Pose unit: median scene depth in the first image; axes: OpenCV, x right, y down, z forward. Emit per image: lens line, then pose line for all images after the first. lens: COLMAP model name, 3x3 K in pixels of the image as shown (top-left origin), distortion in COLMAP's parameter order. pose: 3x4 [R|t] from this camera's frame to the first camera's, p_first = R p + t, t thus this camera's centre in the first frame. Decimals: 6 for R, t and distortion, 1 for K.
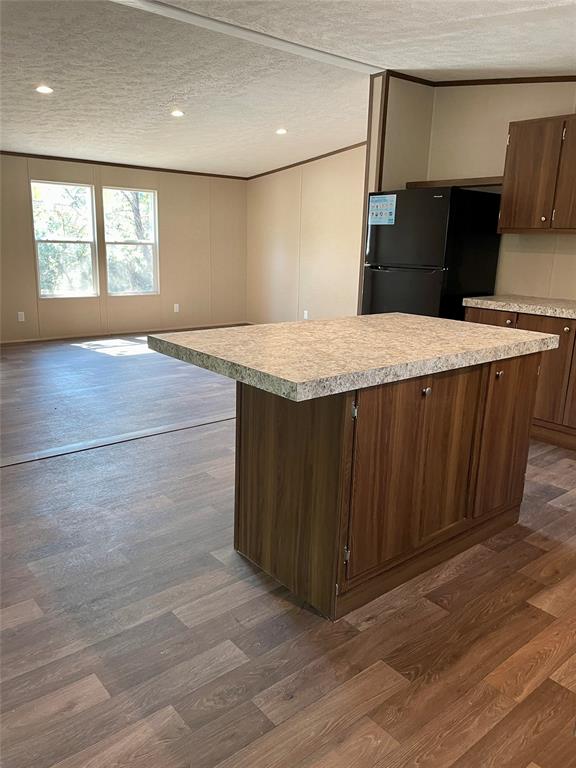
lens RADIAL K [[581.1, 0, 283.0], [0, 581.1, 372.6], [0, 0, 1]] dist [0.090267, -0.119464]
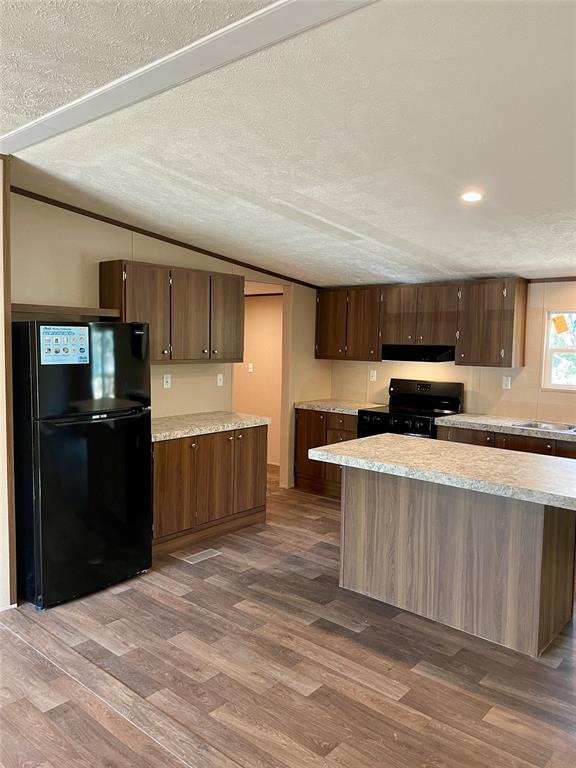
lens RADIAL K [[581.1, 0, 283.6], [0, 581.1, 377.9], [0, 0, 1]] dist [0.090267, -0.119464]
pose [[-0.160331, -0.098885, 0.982098, -0.918524], [0.207160, 0.969438, 0.131430, -0.417937], [-0.965080, 0.224524, -0.134946, 1.267027]]
